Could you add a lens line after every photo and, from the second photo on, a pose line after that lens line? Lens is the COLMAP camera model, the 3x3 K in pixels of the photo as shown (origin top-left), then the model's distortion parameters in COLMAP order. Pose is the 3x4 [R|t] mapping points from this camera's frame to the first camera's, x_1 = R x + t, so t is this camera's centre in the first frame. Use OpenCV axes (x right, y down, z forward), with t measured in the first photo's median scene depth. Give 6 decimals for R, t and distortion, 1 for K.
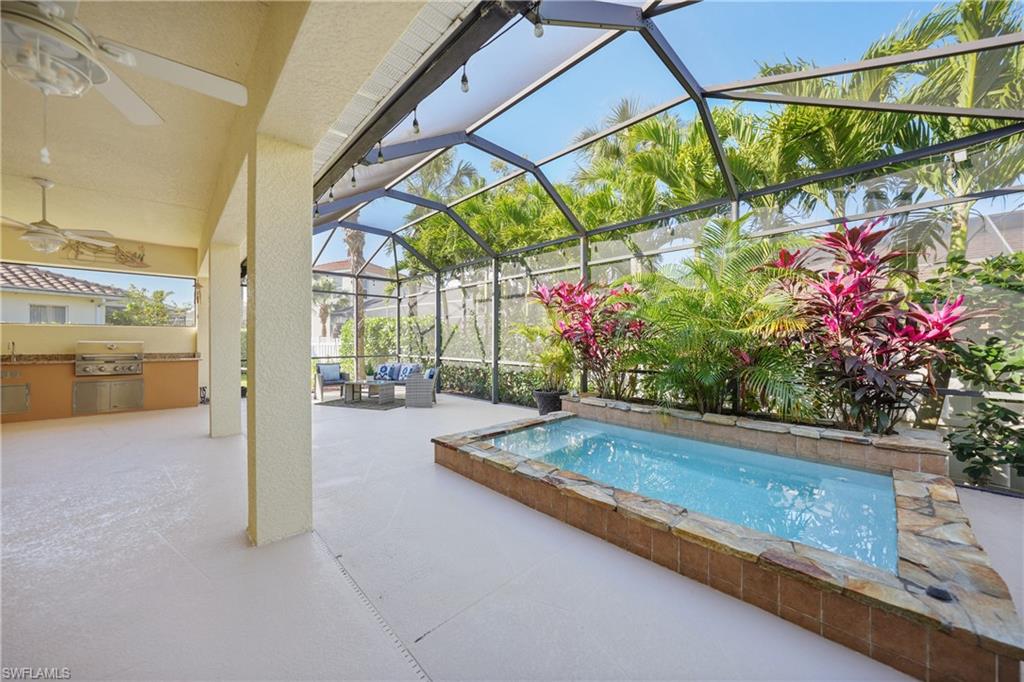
lens RADIAL K [[364.9, 0, 515.0], [0, 364.9, 339.5], [0, 0, 1]] dist [-0.030358, 0.006673]
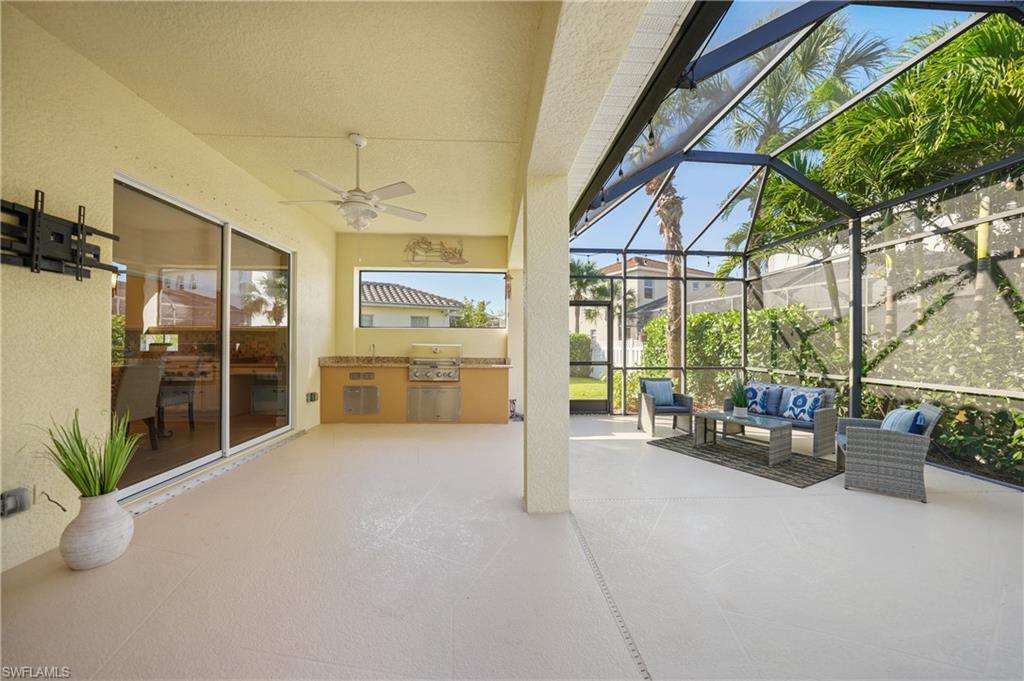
lens RADIAL K [[364.9, 0, 515.0], [0, 364.9, 339.0], [0, 0, 1]] dist [-0.030358, 0.006673]
pose [[0.763385, -0.003662, -0.645934, -0.289313], [-0.004339, 0.999932, -0.010797, 0.000519], [0.645930, 0.011045, 0.763317, 0.320593]]
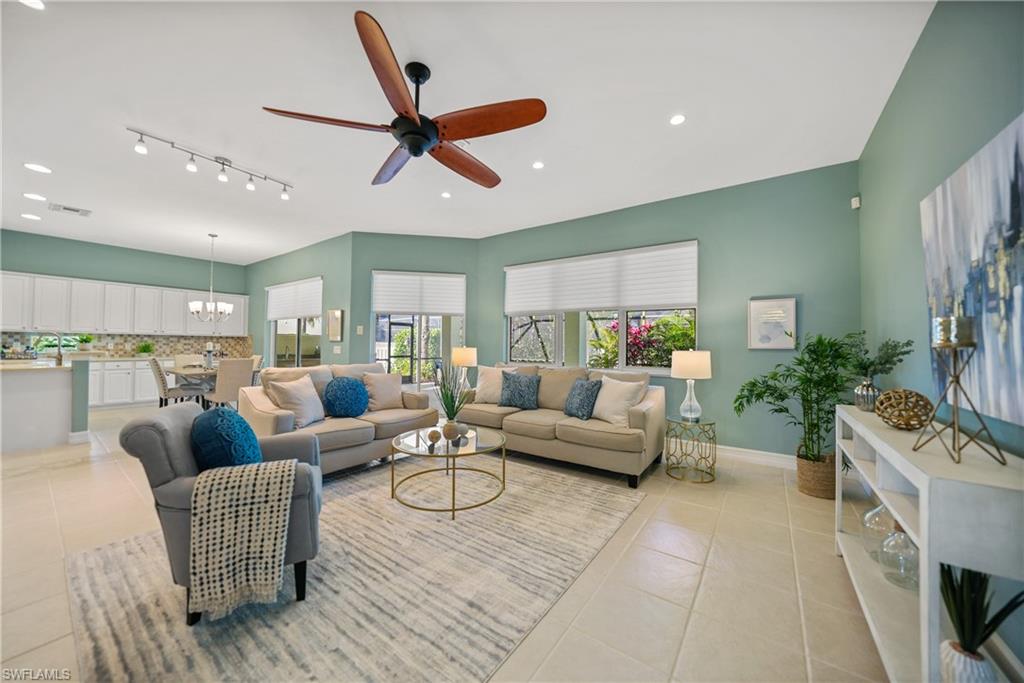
lens RADIAL K [[361.2, 0, 511.5], [0, 361.2, 338.5], [0, 0, 1]] dist [-0.026199, 0.007026]
pose [[0.983186, 0.017048, 0.181812, -0.519769], [-0.014230, 0.999758, -0.016791, -0.010528], [-0.182054, 0.013921, 0.983190, -0.542558]]
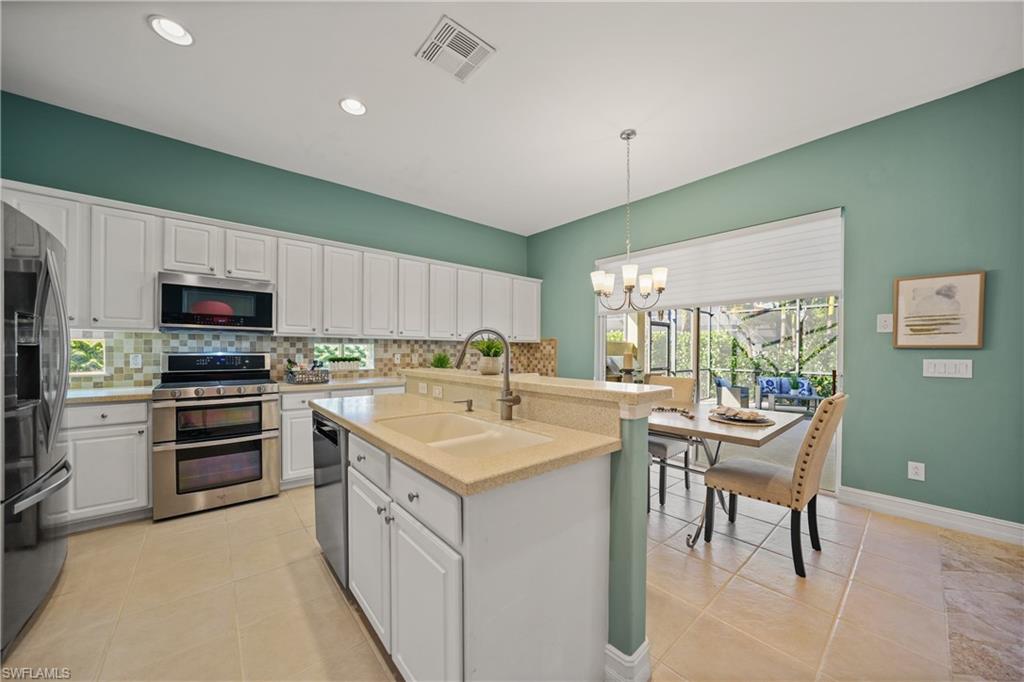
lens RADIAL K [[360.9, 0, 510.0], [0, 360.9, 352.1], [0, 0, 1]] dist [-0.028024, 0.006996]
pose [[0.998168, 0.007665, -0.060022, -1.105306], [-0.007352, 0.999958, 0.005446, -0.007342], [0.060061, -0.004995, 0.998182, -0.072293]]
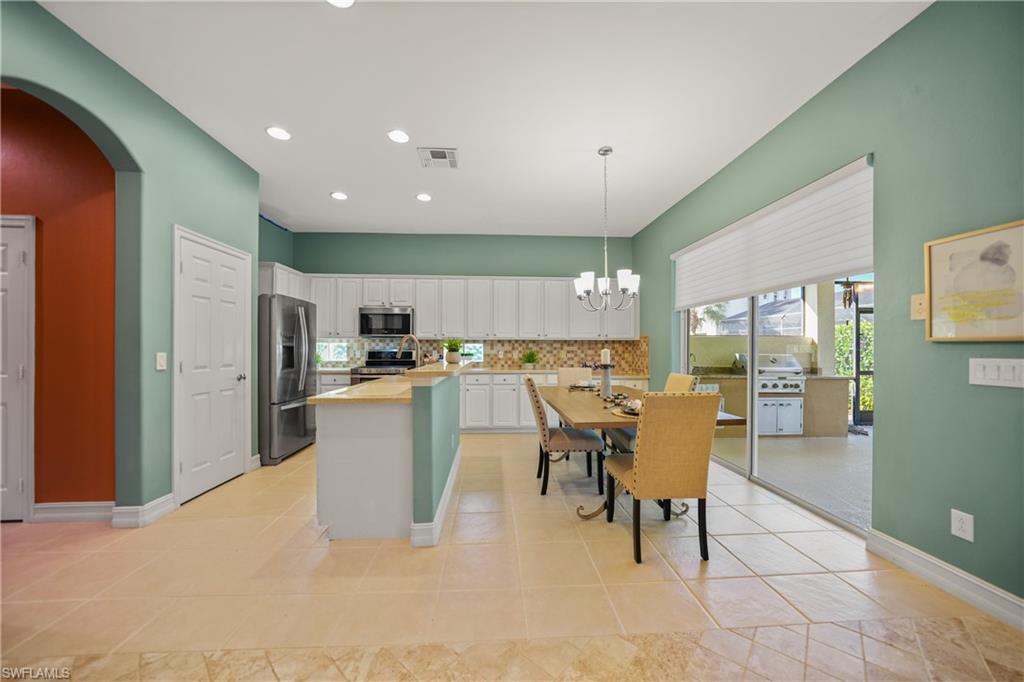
lens RADIAL K [[360.4, 0, 511.4], [0, 360.4, 348.5], [0, 0, 1]] dist [-0.026203, 0.006427]
pose [[0.758662, 0.004663, -0.651468, -0.821451], [-0.002558, 0.999988, 0.004178, -0.008023], [0.651480, -0.001503, 0.758665, -0.072875]]
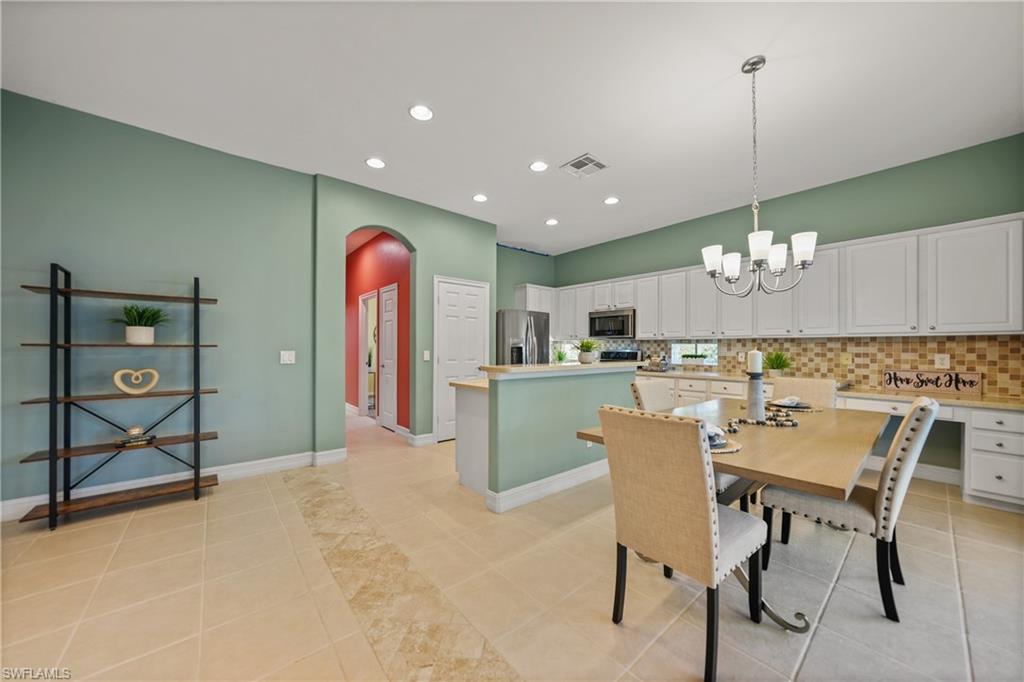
lens RADIAL K [[360.4, 0, 511.4], [0, 360.4, 348.5], [0, 0, 1]] dist [-0.026203, 0.006427]
pose [[-0.068663, 0.004107, -0.997631, -0.715043], [-0.001787, 0.999989, 0.004239, -0.008353], [0.997638, 0.002073, -0.068655, 0.135442]]
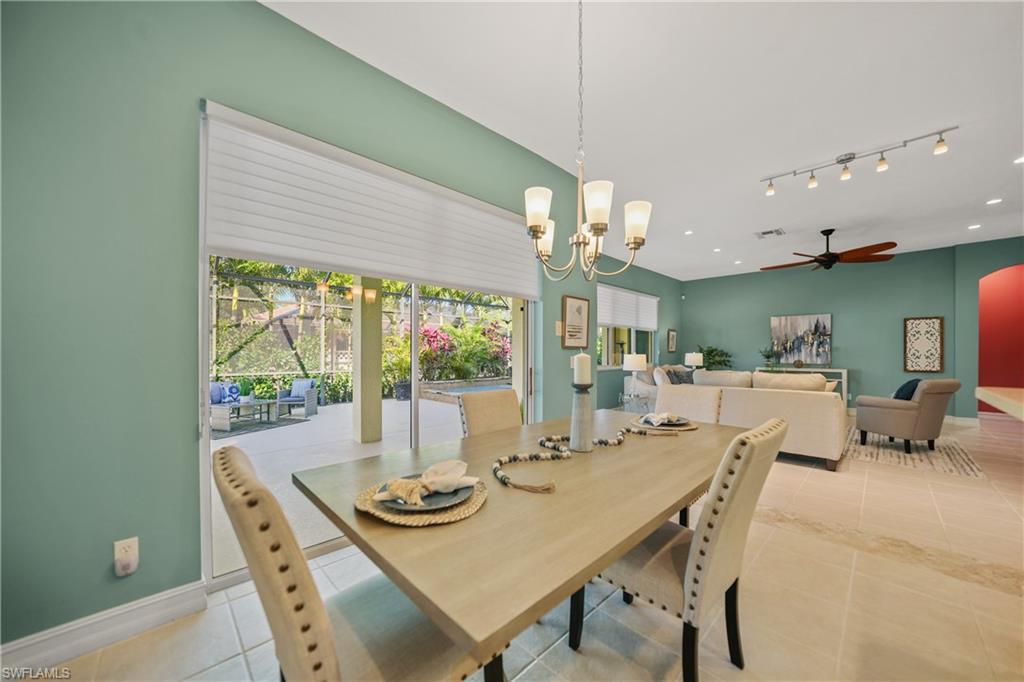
lens RADIAL K [[364.9, 0, 515.0], [0, 364.9, 339.5], [0, 0, 1]] dist [-0.030358, 0.006673]
pose [[-0.005366, 0.036819, 0.999308, -1.205962], [-0.005503, 0.999306, -0.036849, -0.006042], [-0.999970, -0.005697, -0.005160, 0.341021]]
